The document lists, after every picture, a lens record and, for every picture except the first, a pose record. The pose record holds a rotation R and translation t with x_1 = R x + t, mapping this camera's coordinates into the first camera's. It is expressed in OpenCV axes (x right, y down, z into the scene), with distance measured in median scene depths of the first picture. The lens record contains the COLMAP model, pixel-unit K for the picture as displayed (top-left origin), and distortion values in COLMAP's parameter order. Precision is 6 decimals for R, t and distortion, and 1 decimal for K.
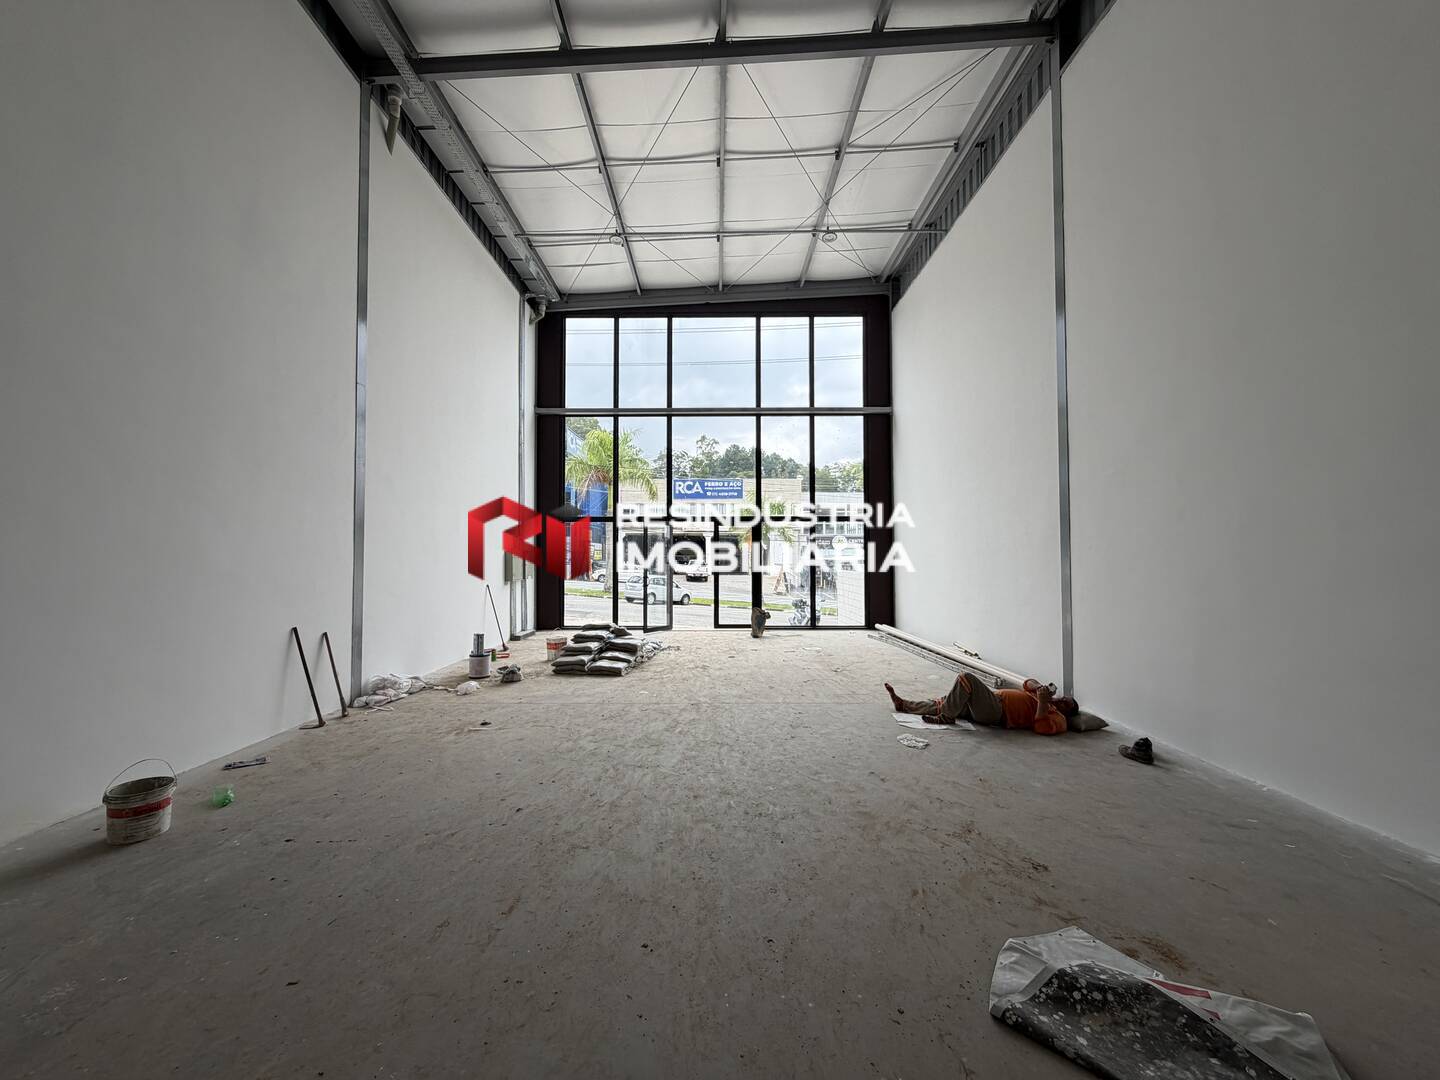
lens RADIAL K [[574.0, 0, 717.2], [0, 574.0, 536.9], [0, 0, 1]] dist [0.001396, 0.000003]
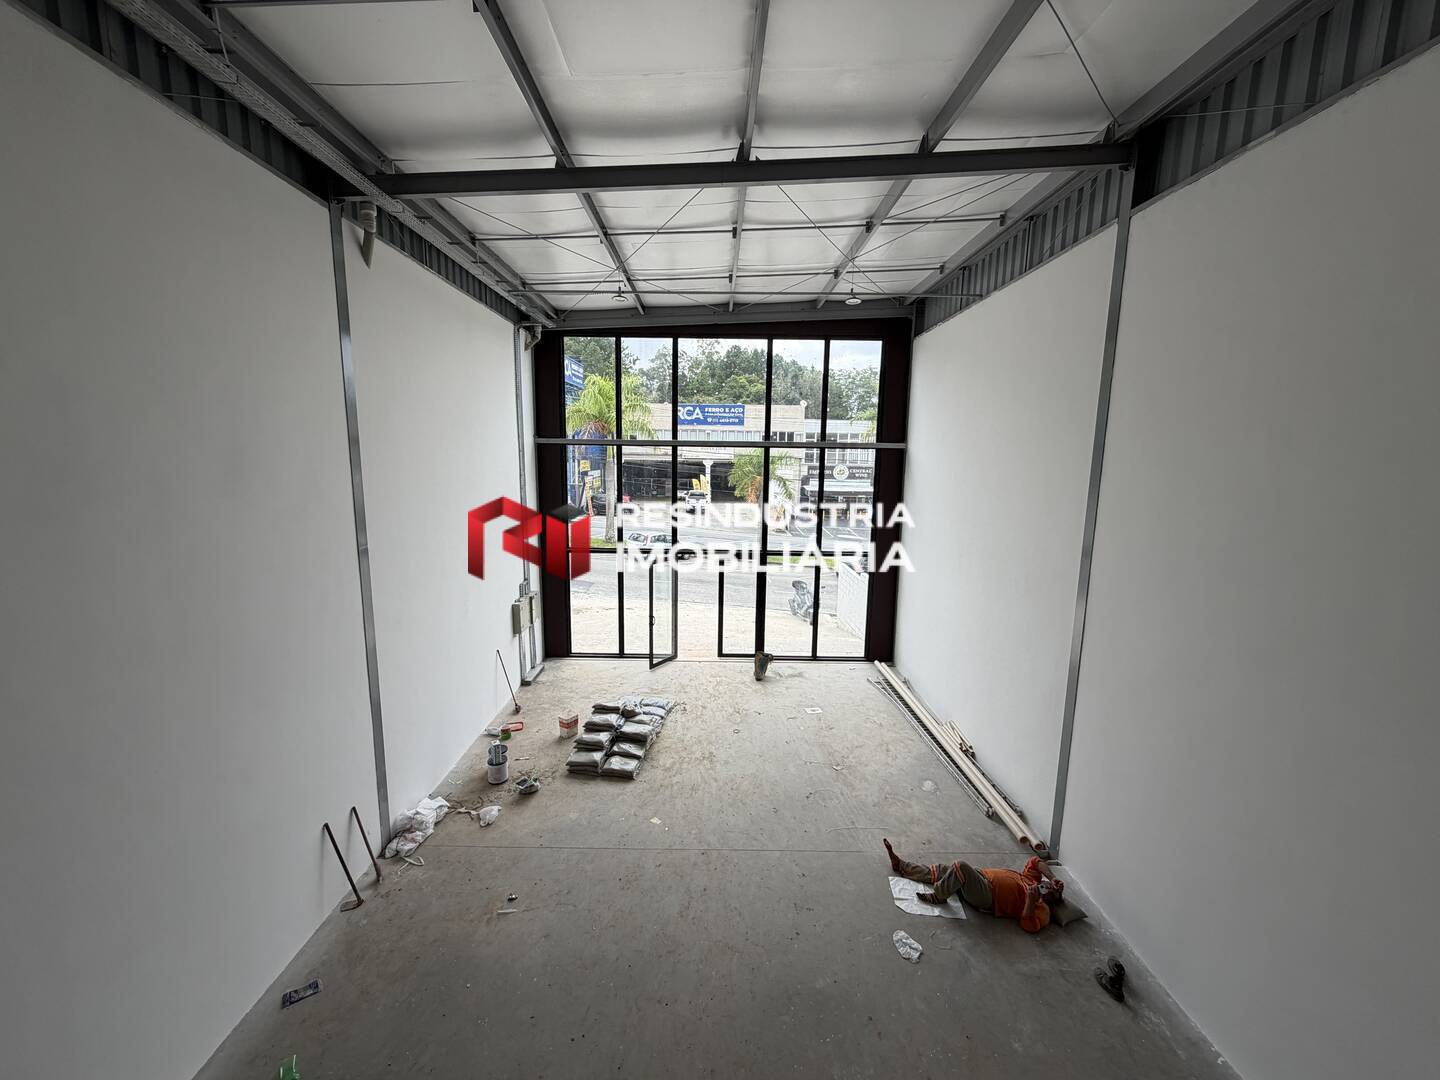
lens RADIAL K [[571.9, 0, 716.5], [0, 571.9, 543.7], [0, 0, 1]] dist [-0.001772, -0.000266]
pose [[0.999888, 0.014535, 0.003459, -0.014837], [-0.014920, 0.983732, 0.179021, -0.236064], [-0.000801, -0.179052, 0.983839, 0.028915]]
